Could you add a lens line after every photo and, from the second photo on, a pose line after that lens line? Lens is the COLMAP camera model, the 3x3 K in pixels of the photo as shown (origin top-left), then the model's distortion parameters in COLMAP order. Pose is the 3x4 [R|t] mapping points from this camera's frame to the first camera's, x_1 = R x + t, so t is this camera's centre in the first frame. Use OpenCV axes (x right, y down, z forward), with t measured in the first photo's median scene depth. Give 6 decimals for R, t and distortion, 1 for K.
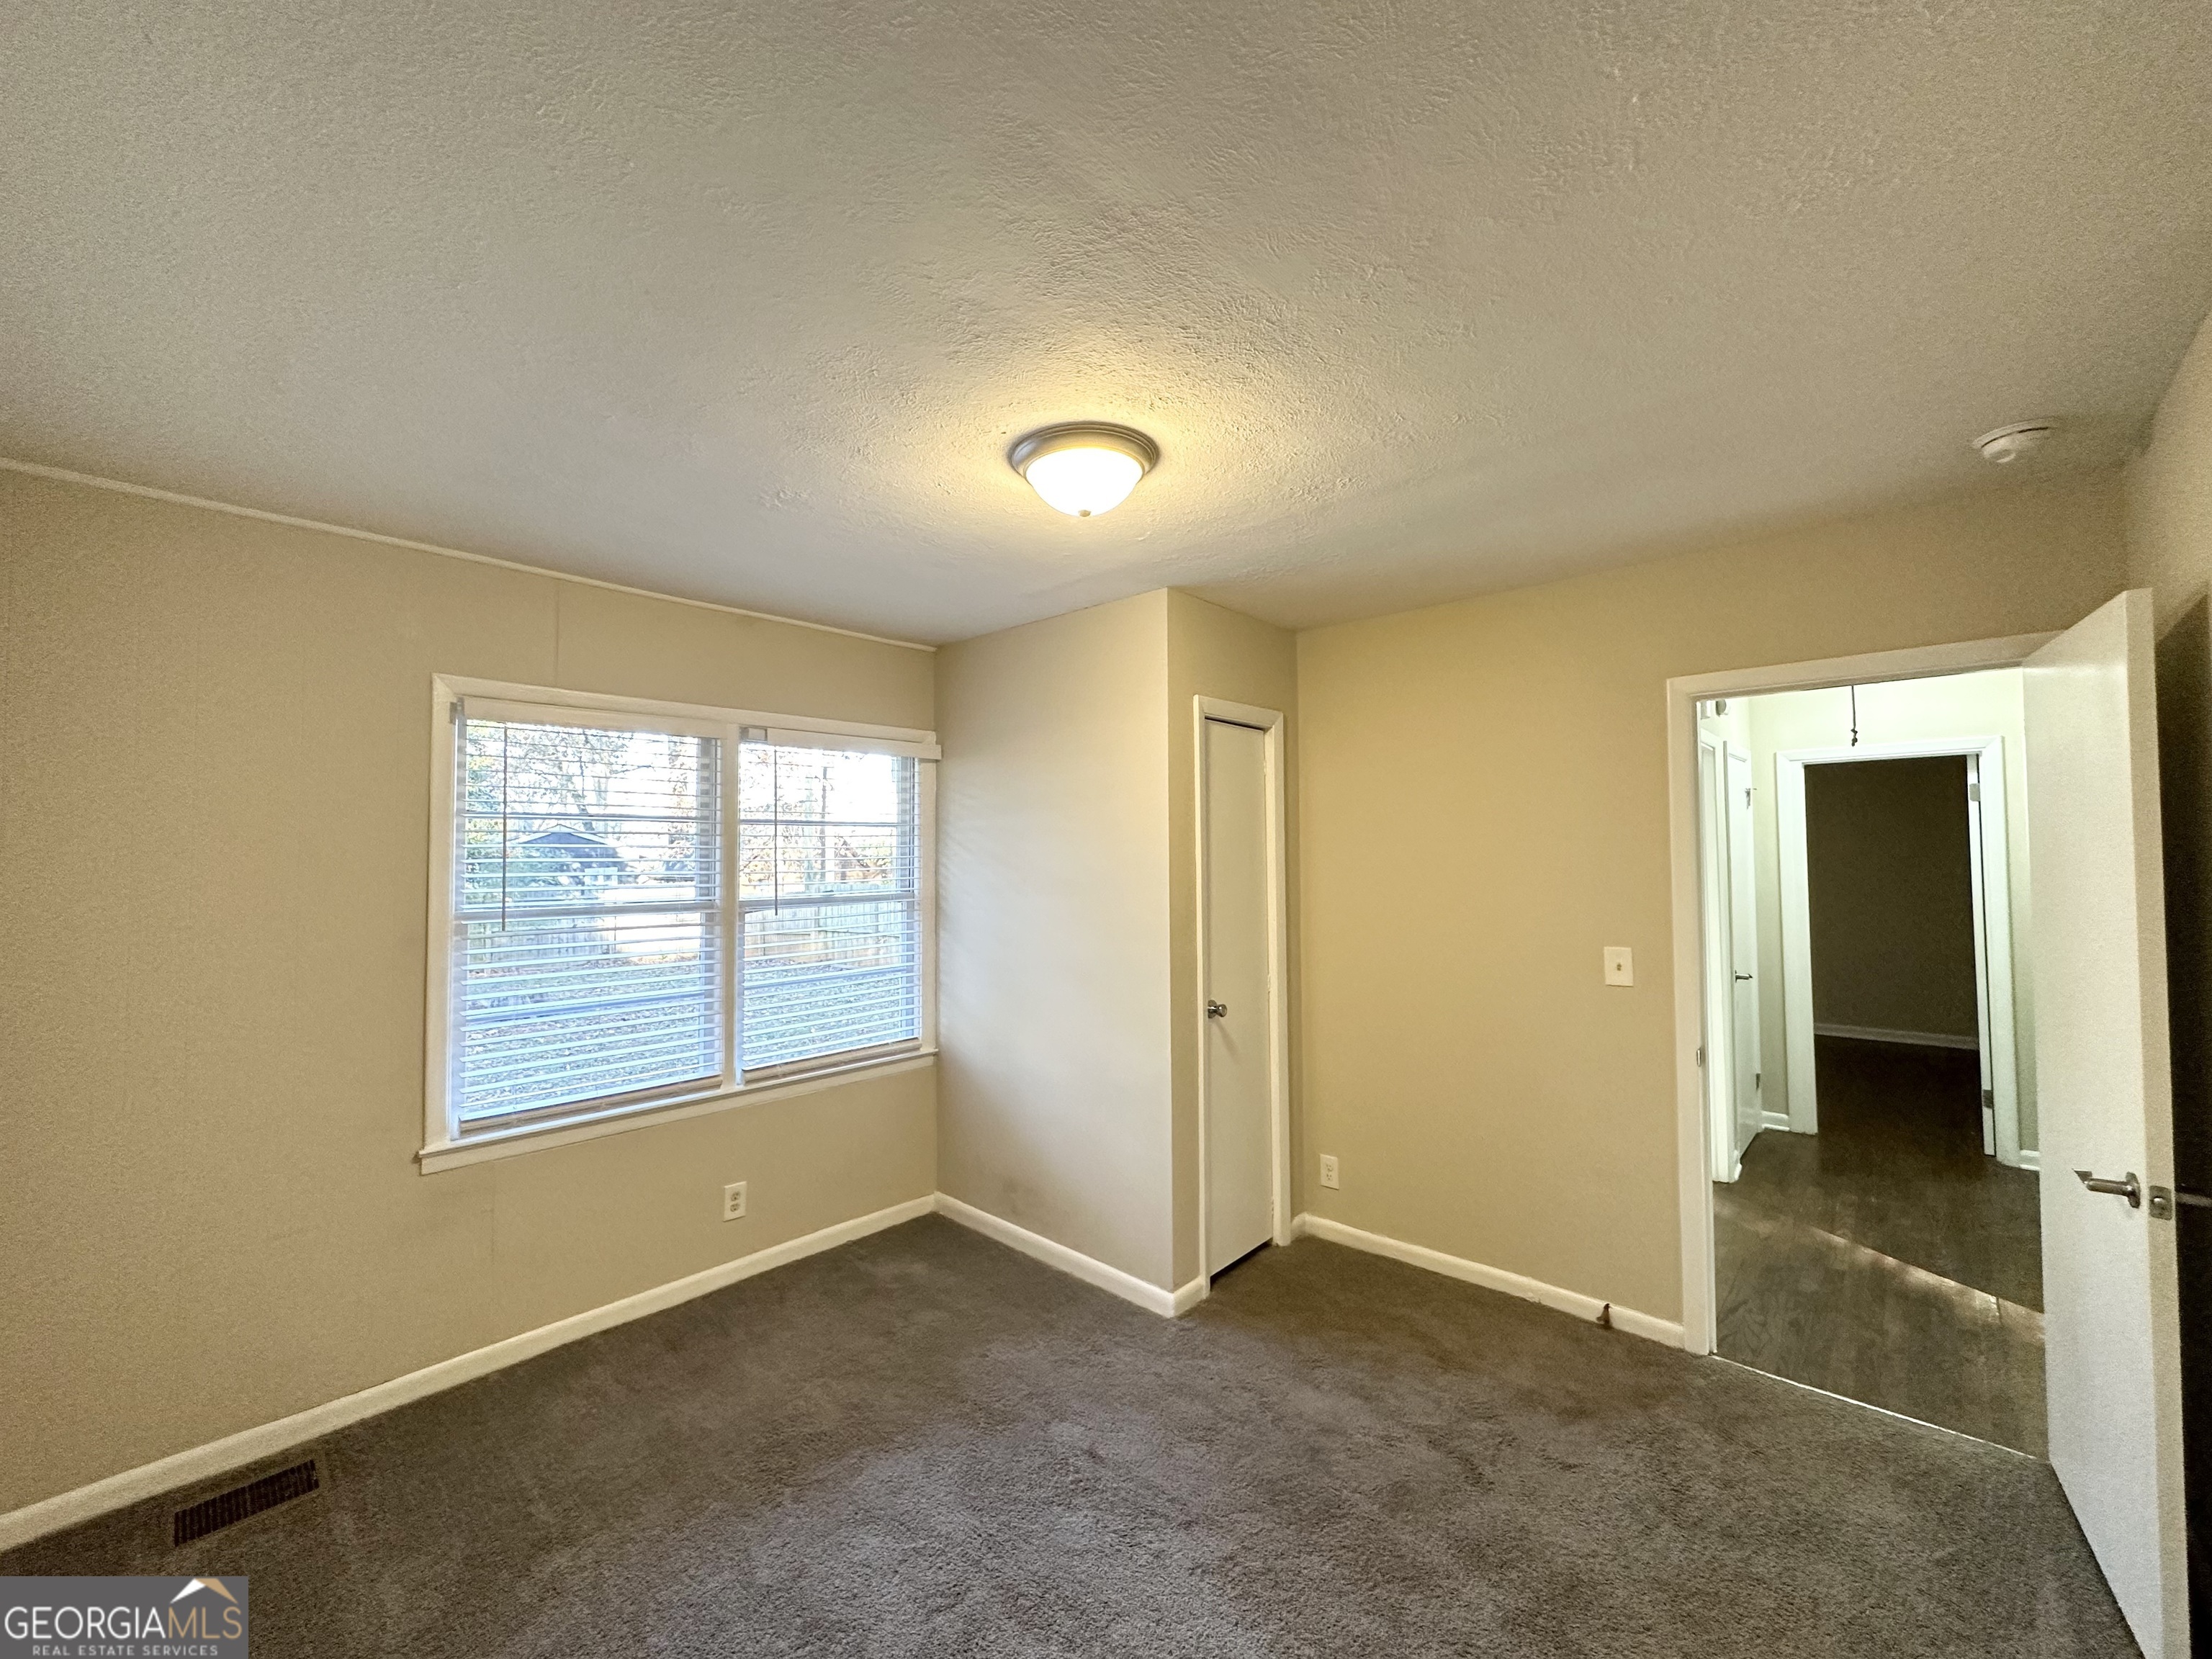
lens RADIAL K [[877.5, 0, 1106.7], [0, 877.5, 827.0], [0, 0, 1]] dist [-0.003017, 0.000354]
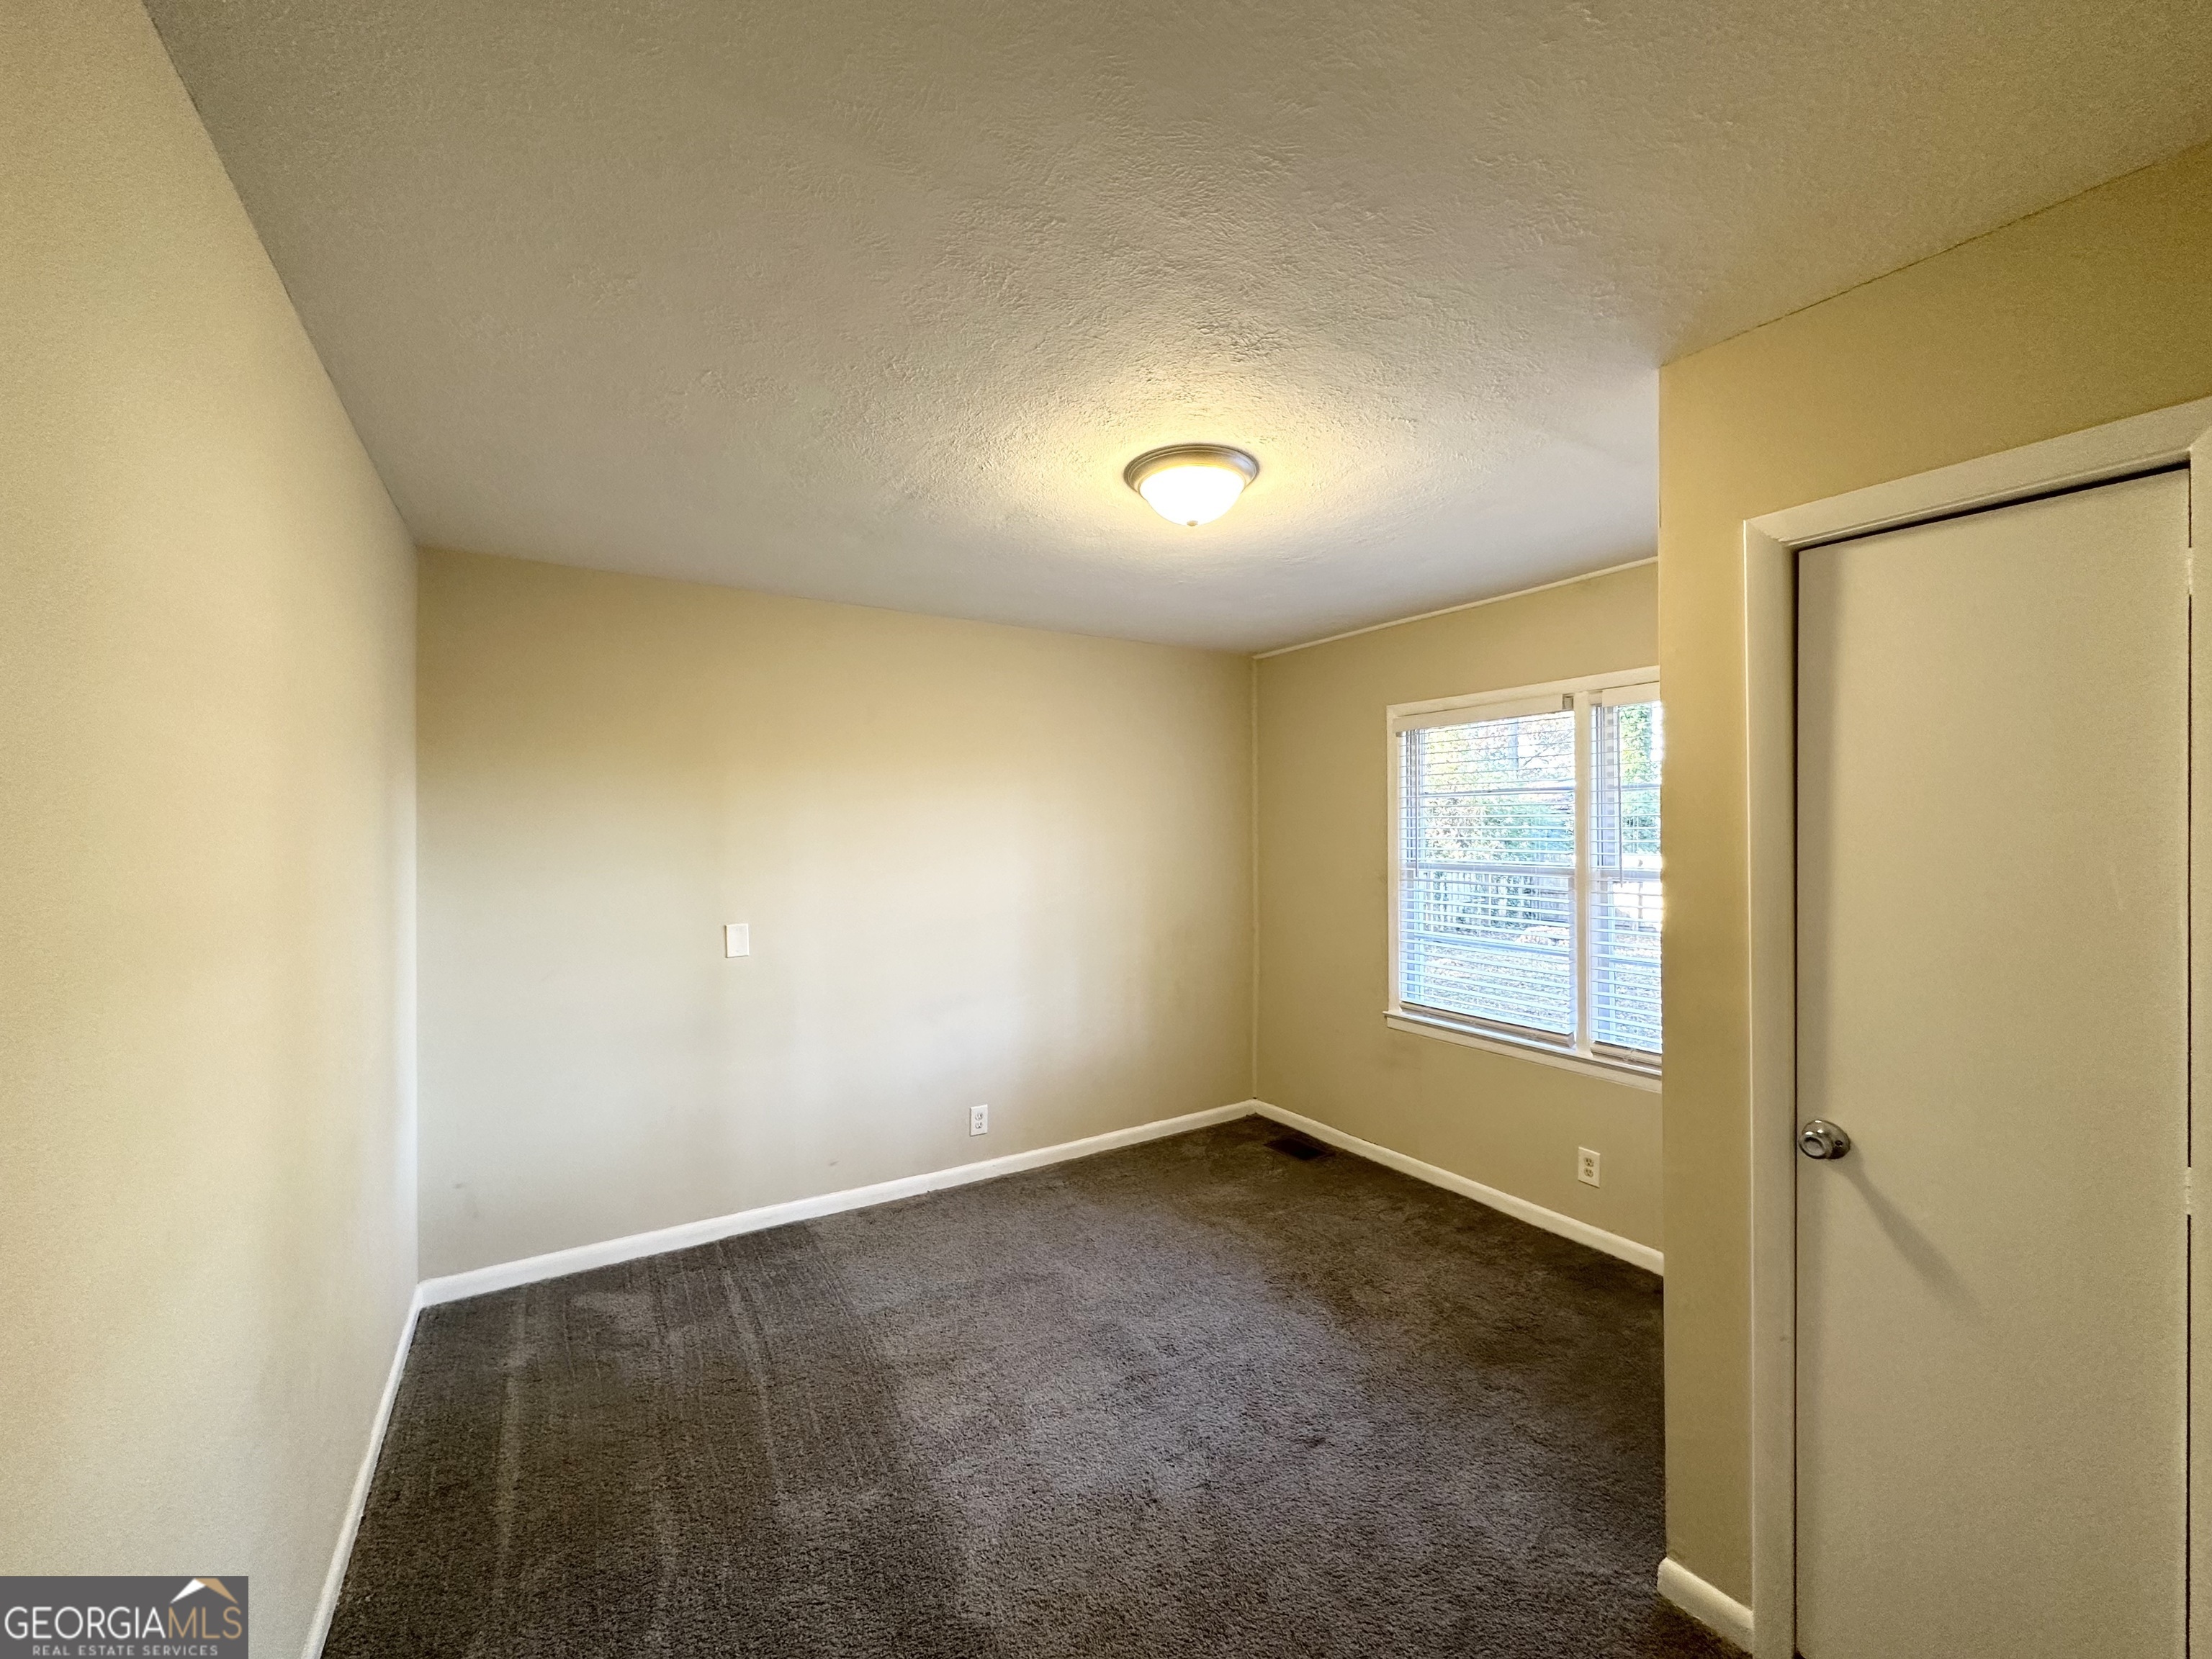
lens RADIAL K [[877.5, 0, 1106.7], [0, 877.5, 827.0], [0, 0, 1]] dist [-0.003017, 0.000354]
pose [[-0.261677, 0.007277, -0.965128, 0.799447], [0.038208, 0.999266, -0.002825, 0.021410], [0.964399, -0.037615, -0.261763, 0.862709]]
